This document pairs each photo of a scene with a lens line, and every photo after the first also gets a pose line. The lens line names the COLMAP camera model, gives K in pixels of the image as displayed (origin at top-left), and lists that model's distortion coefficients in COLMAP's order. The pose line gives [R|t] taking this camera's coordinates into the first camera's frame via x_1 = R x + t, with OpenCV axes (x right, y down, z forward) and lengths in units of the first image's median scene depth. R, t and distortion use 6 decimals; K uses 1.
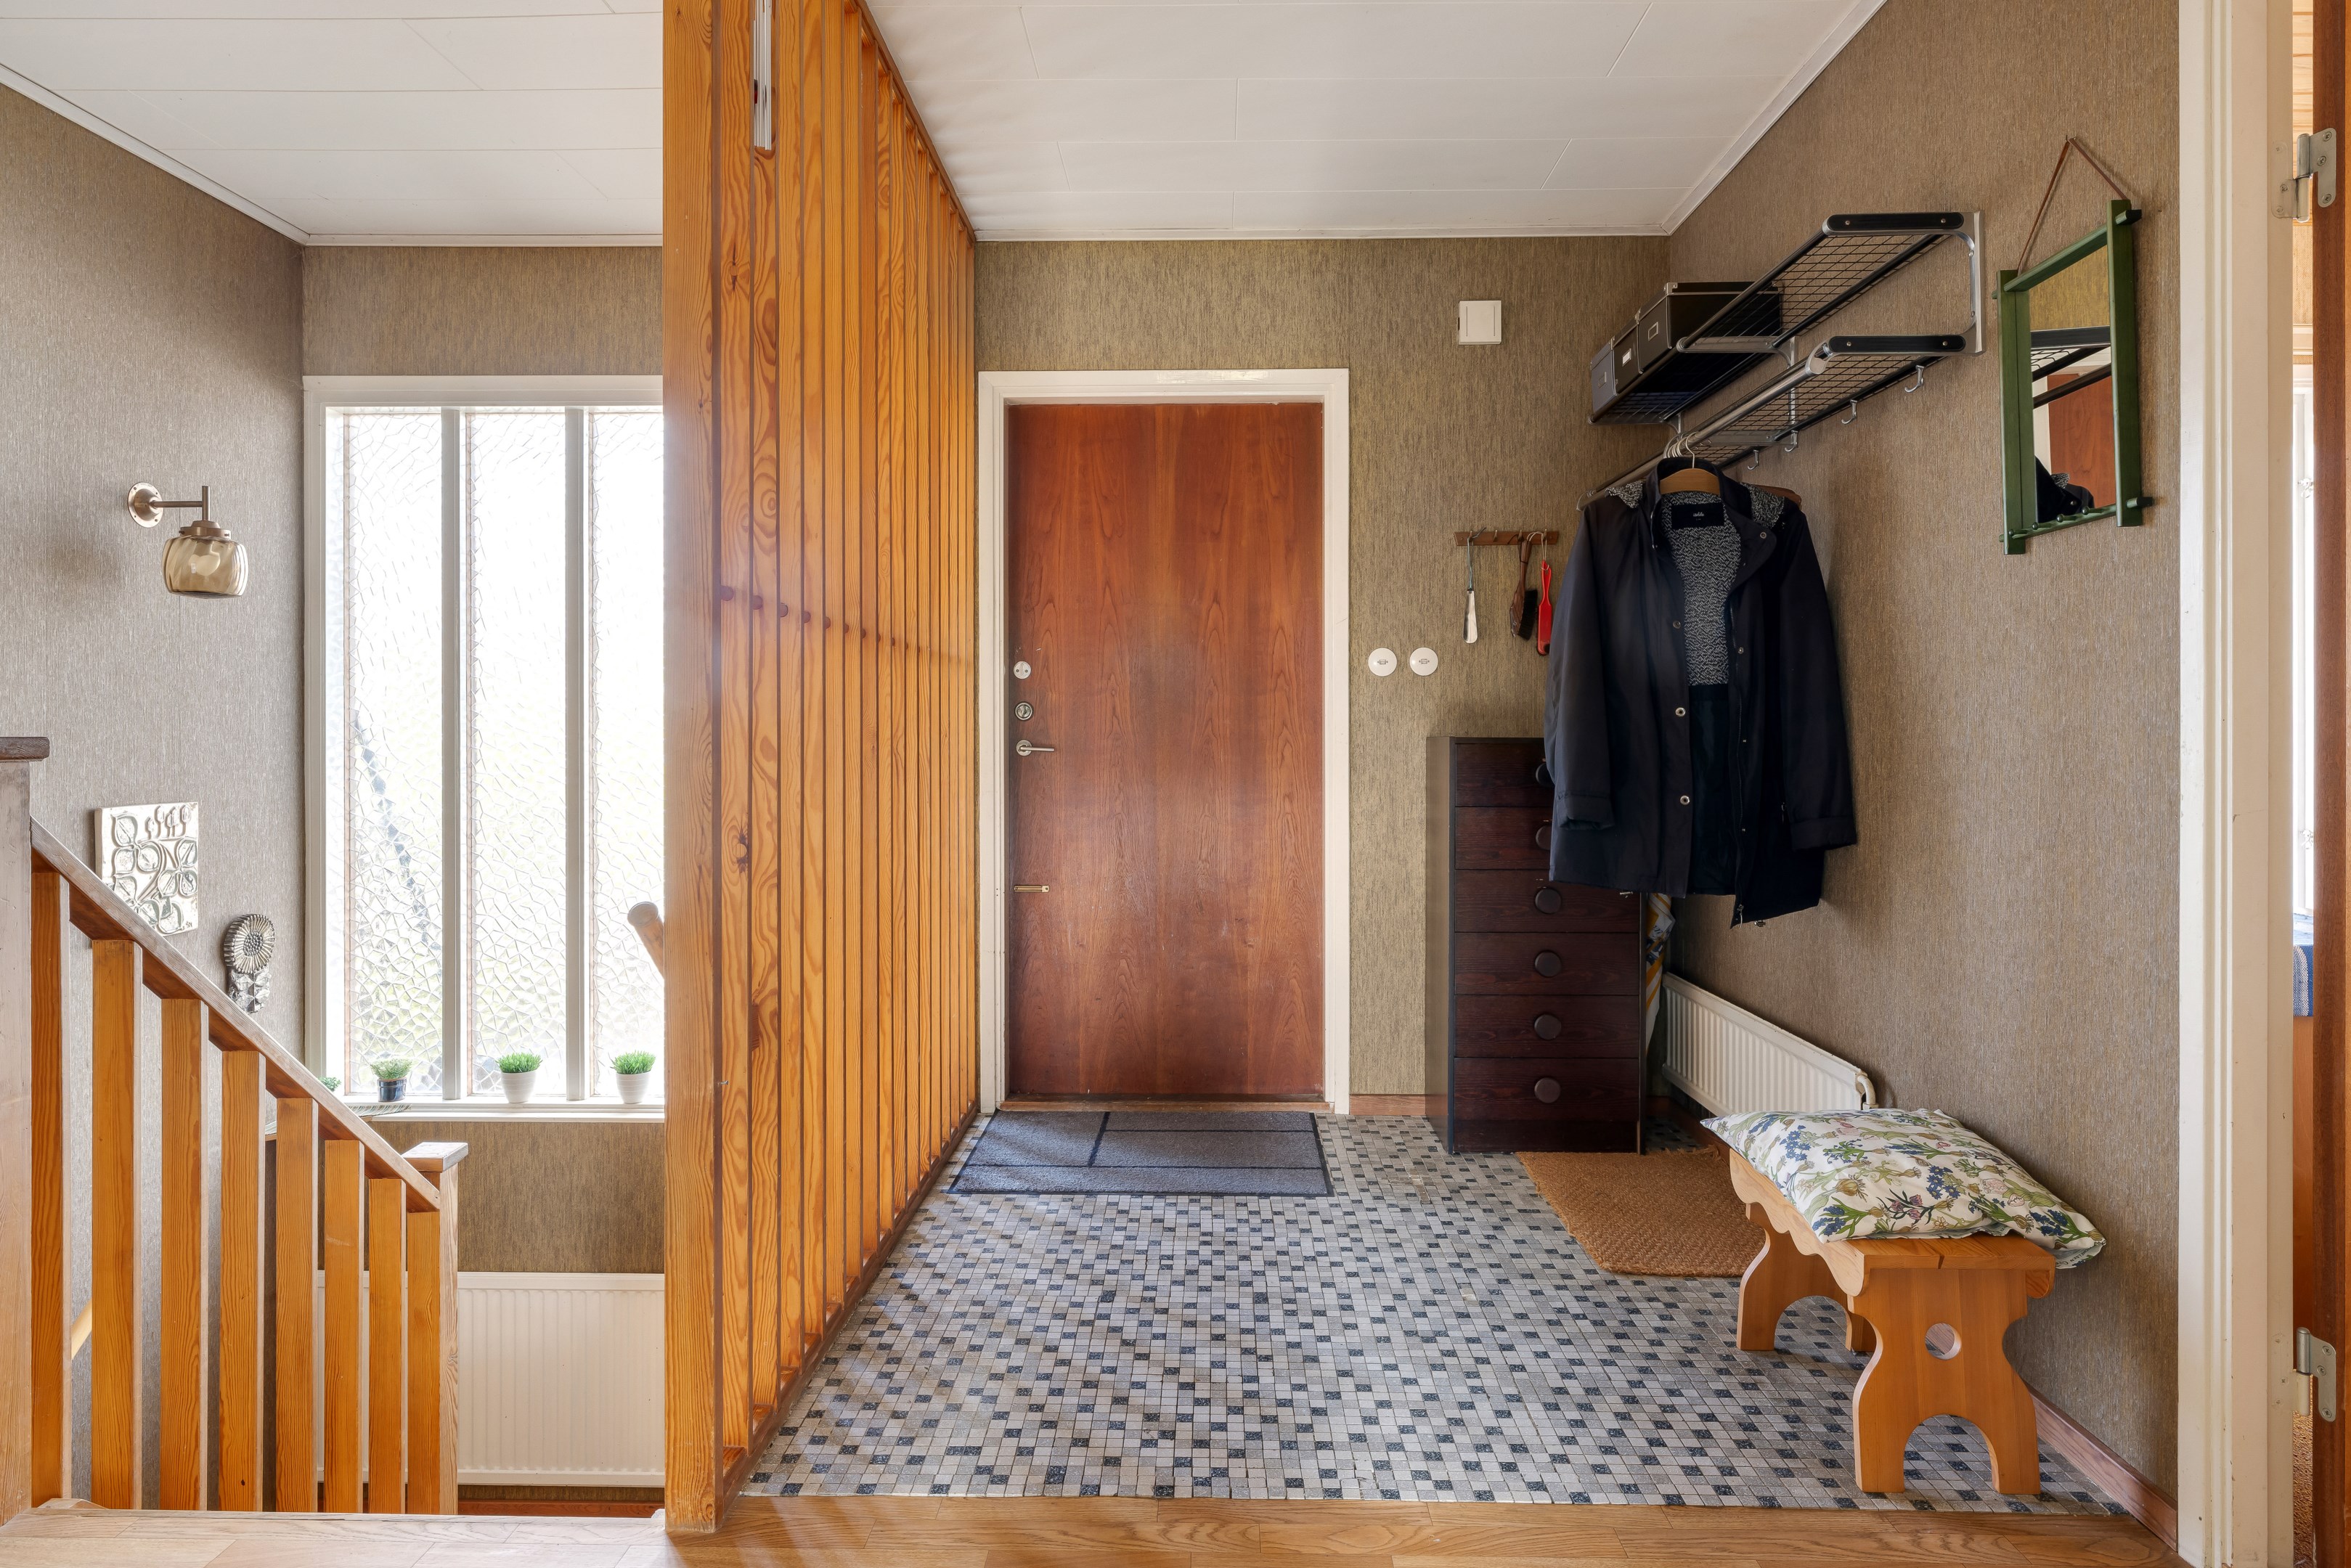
lens RADIAL K [[1386.3, 0, 1168.3], [0, 1386.3, 760.7], [0, 0, 1]] dist [-0.008737, -0.003285]
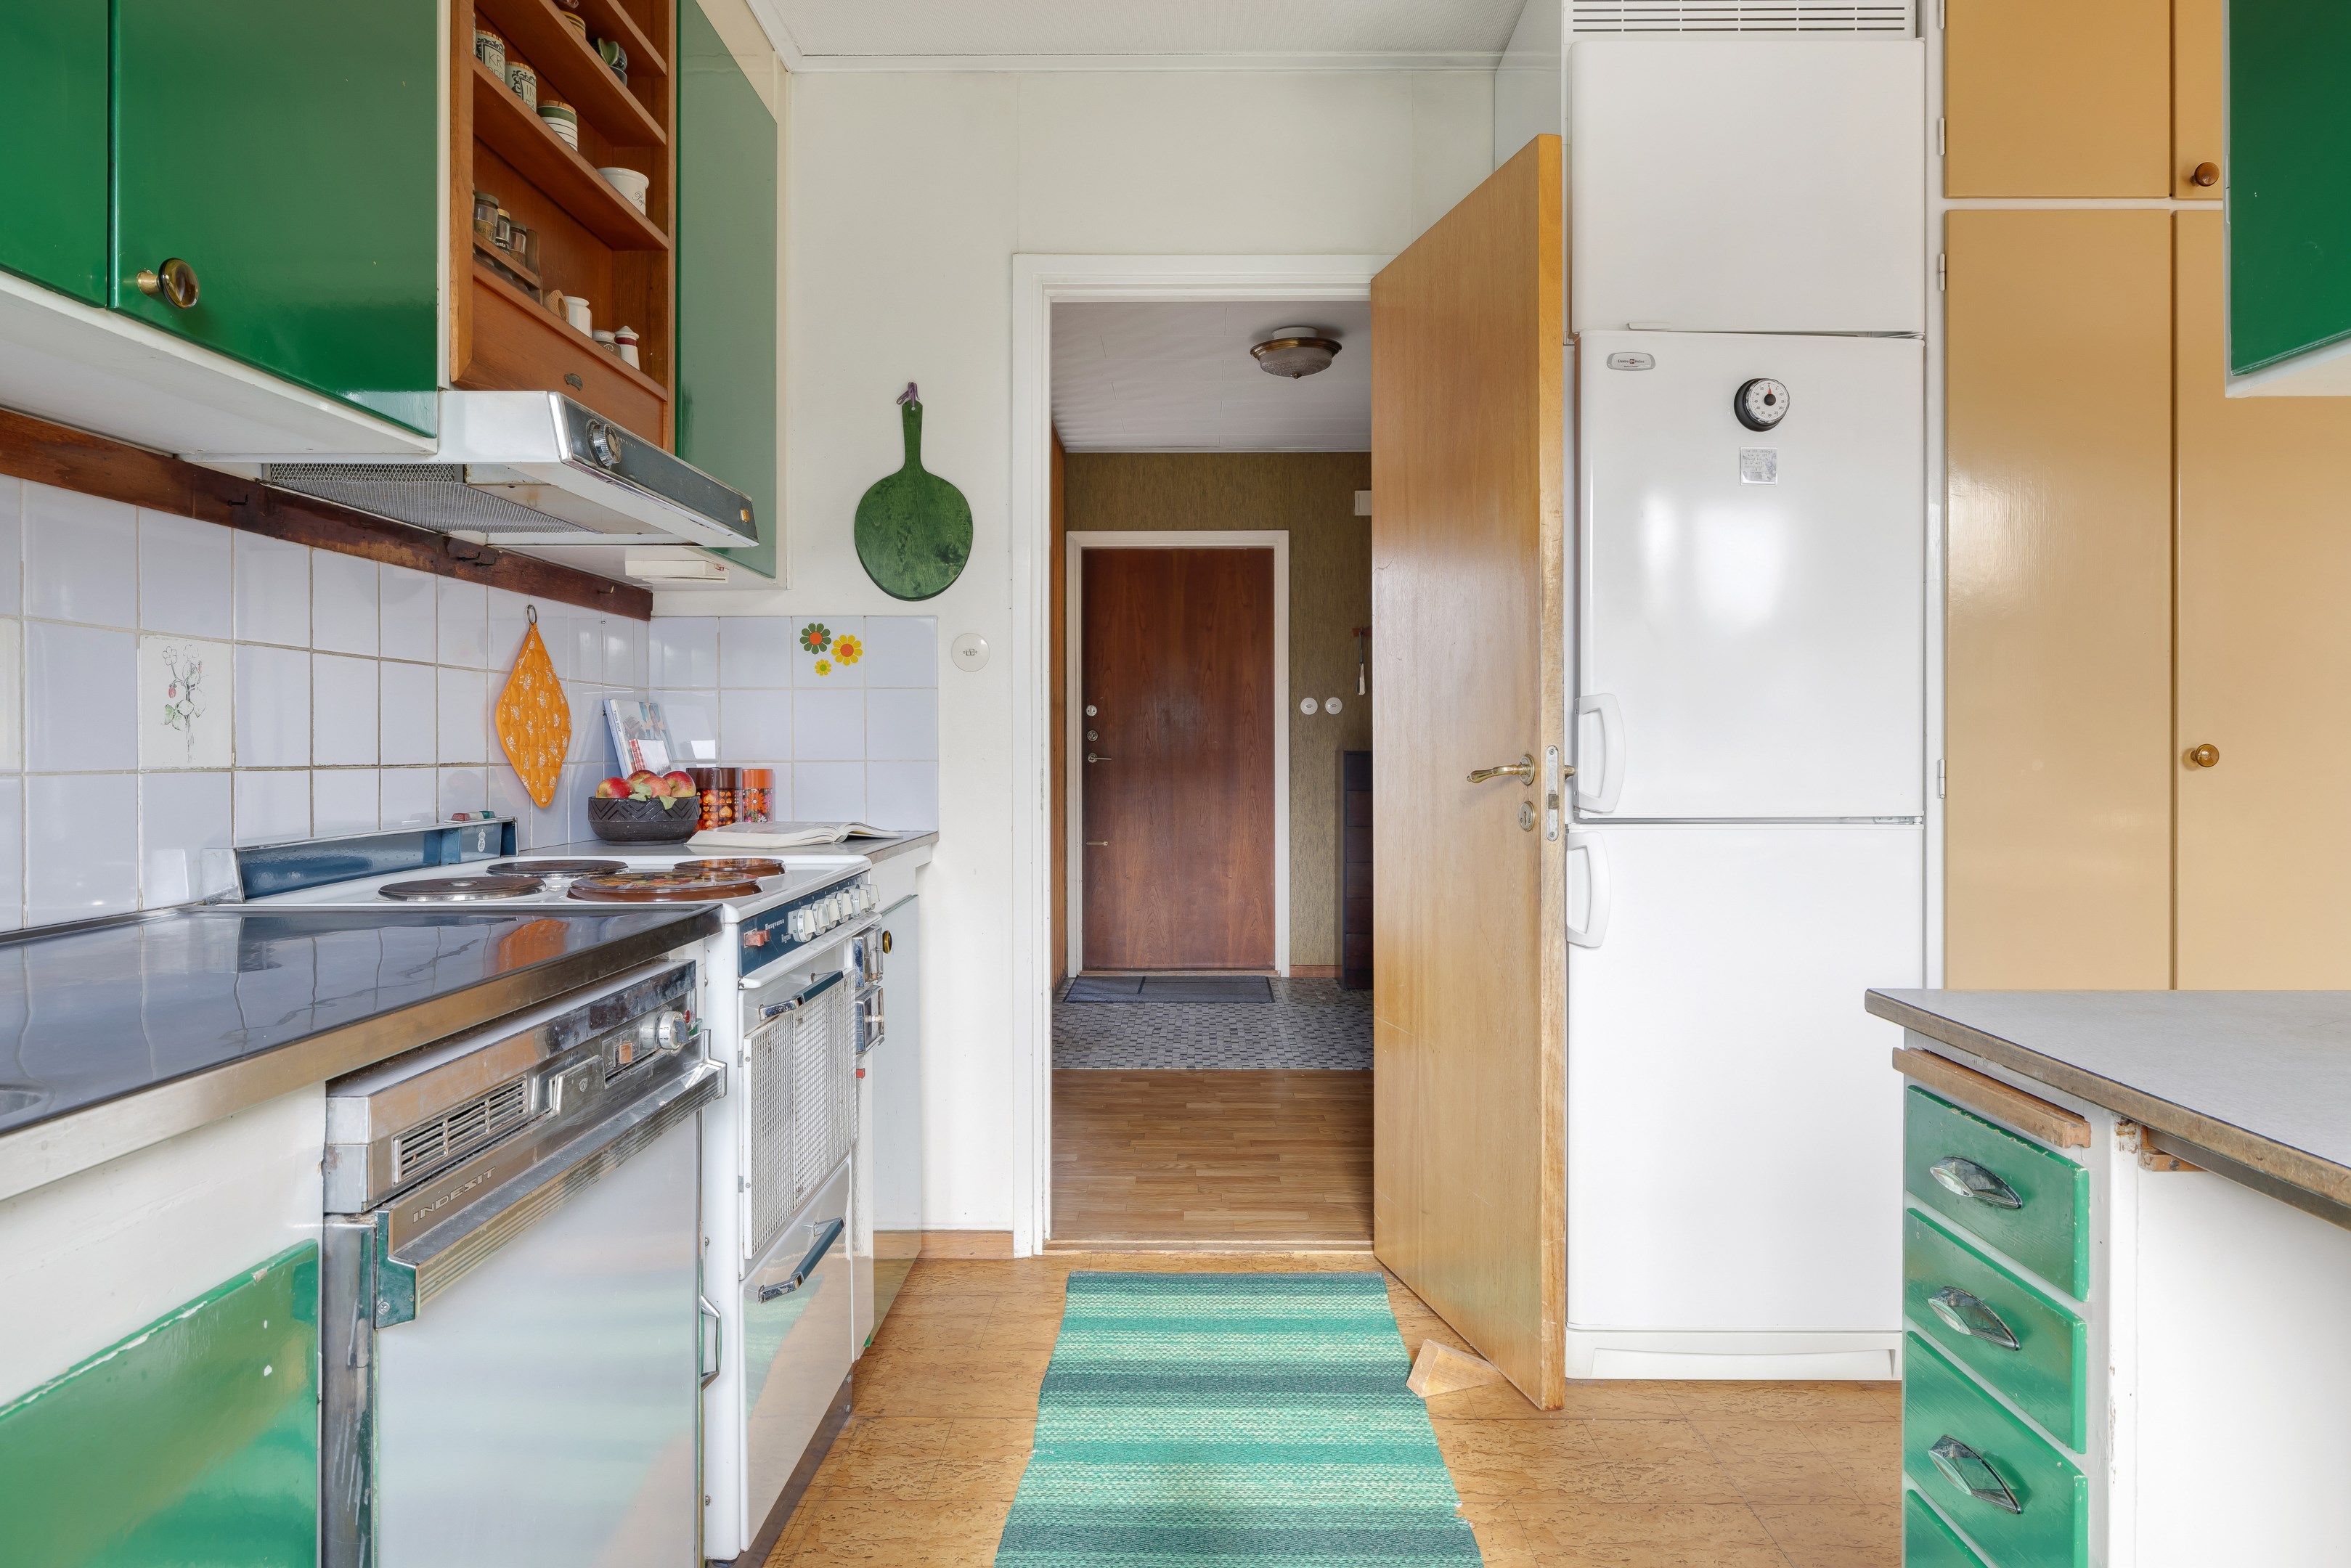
lens RADIAL K [[1386.3, 0, 1182.5], [0, 1386.3, 770.2], [0, 0, 1]] dist [-0.008737, -0.003285]
pose [[0.999786, -0.000920, 0.020655, -0.031944], [0.000904, 0.999999, 0.000787, 0.004491], [-0.020656, -0.000768, 0.999786, -0.656404]]
